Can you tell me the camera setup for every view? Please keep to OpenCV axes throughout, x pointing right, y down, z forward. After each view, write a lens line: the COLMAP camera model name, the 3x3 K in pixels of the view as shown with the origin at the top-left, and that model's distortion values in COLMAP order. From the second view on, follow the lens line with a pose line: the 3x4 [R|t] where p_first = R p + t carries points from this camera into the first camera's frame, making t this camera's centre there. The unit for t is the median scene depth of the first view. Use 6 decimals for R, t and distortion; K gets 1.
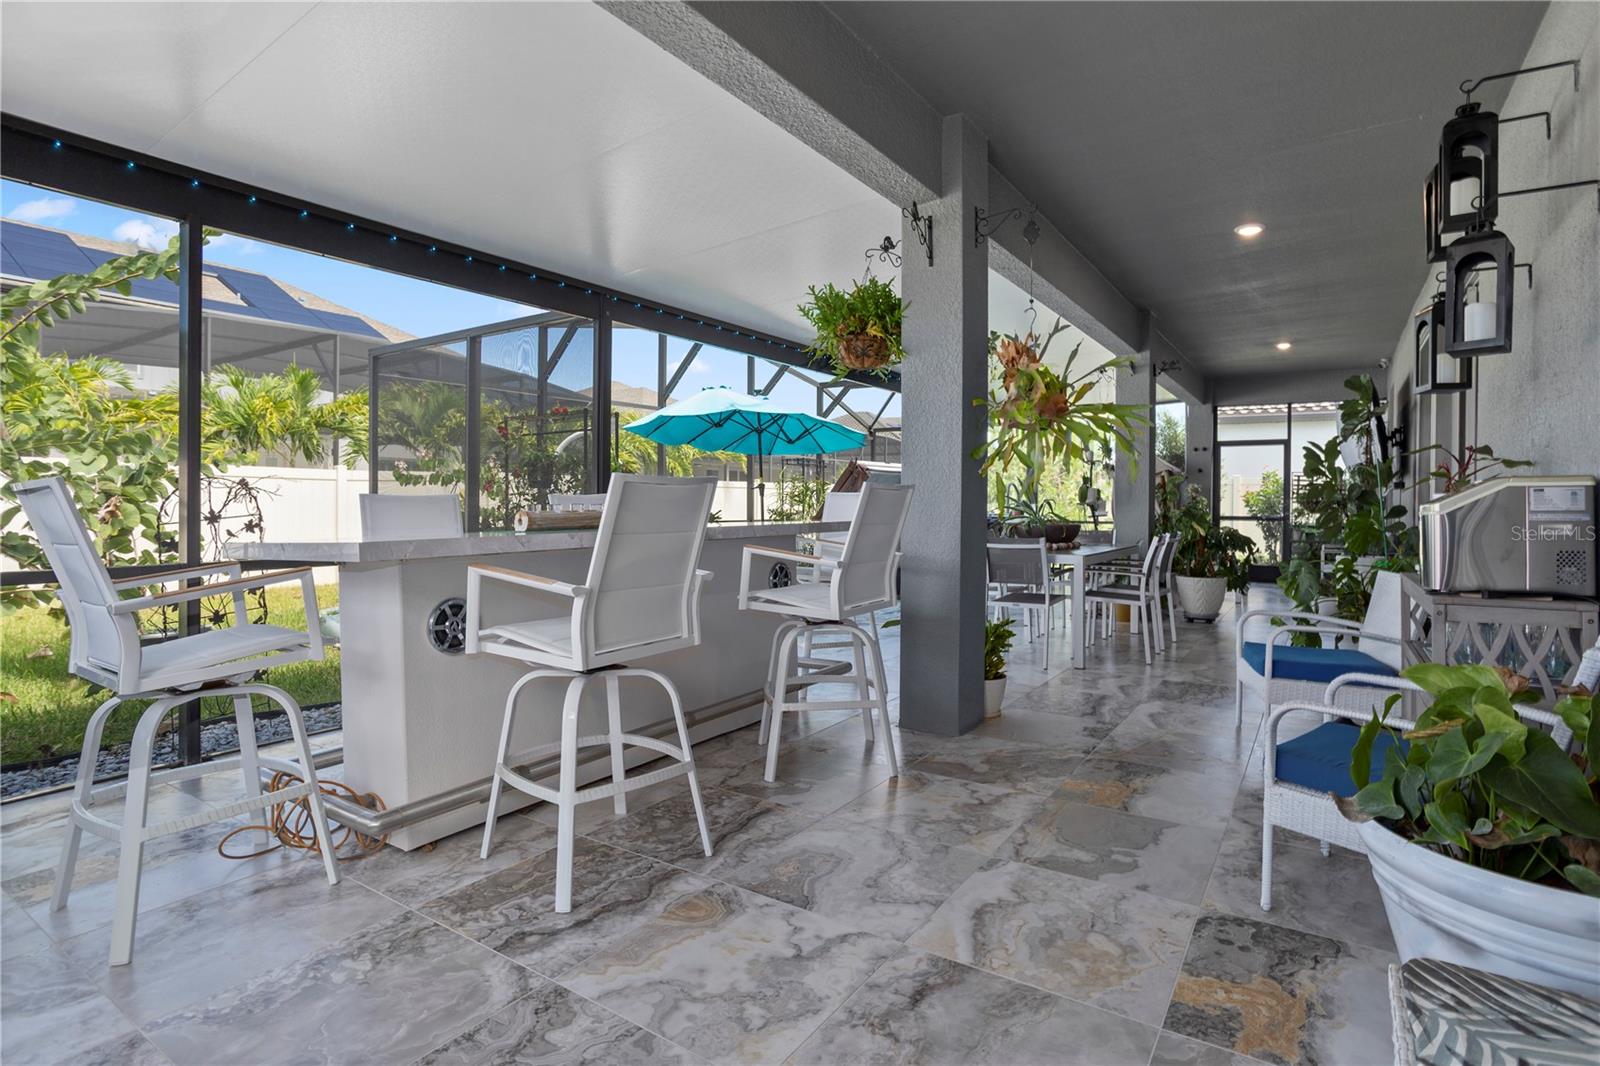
lens RADIAL K [[773.4, 0, 796.0], [0, 773.4, 495.3], [0, 0, 1]] dist [-0.070664, 0.000001]
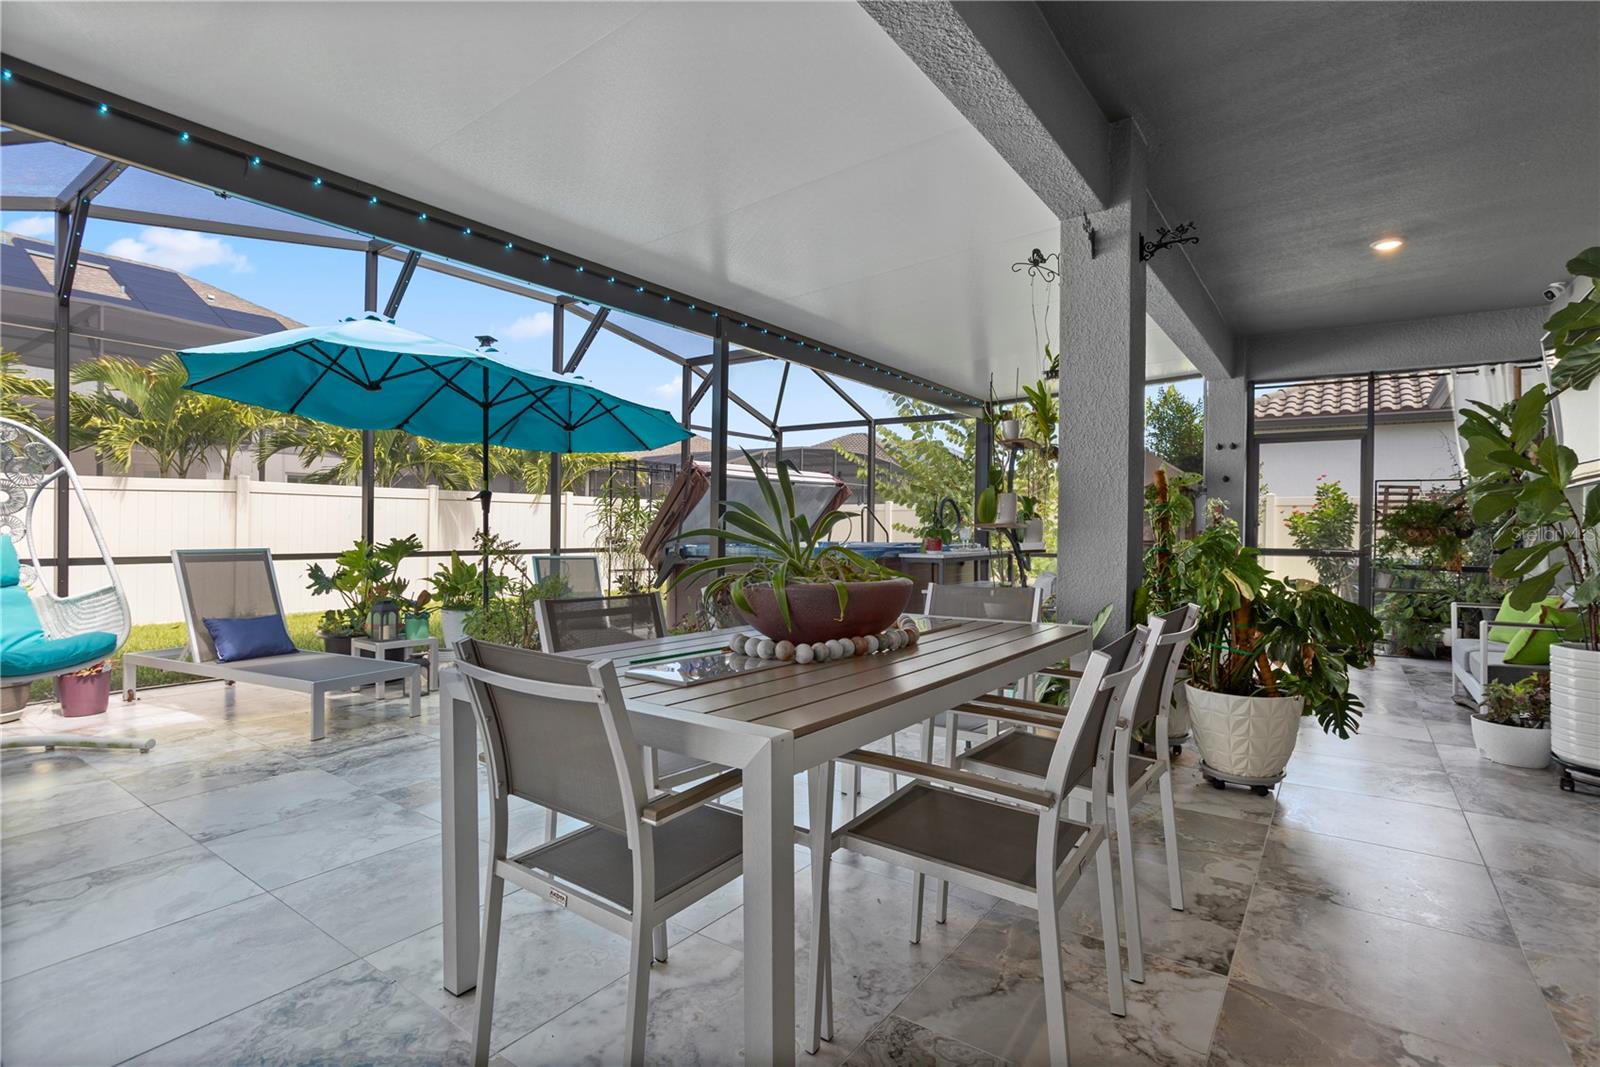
lens RADIAL K [[775.1, 0, 804.2], [0, 775.1, 521.5], [0, 0, 1]] dist [-0.065349, 0.036150]
pose [[0.999980, 0.004405, -0.004490, 0.252876], [-0.004401, 0.999990, 0.000858, 0.007561], [0.004494, -0.000839, 0.999990, 0.500791]]
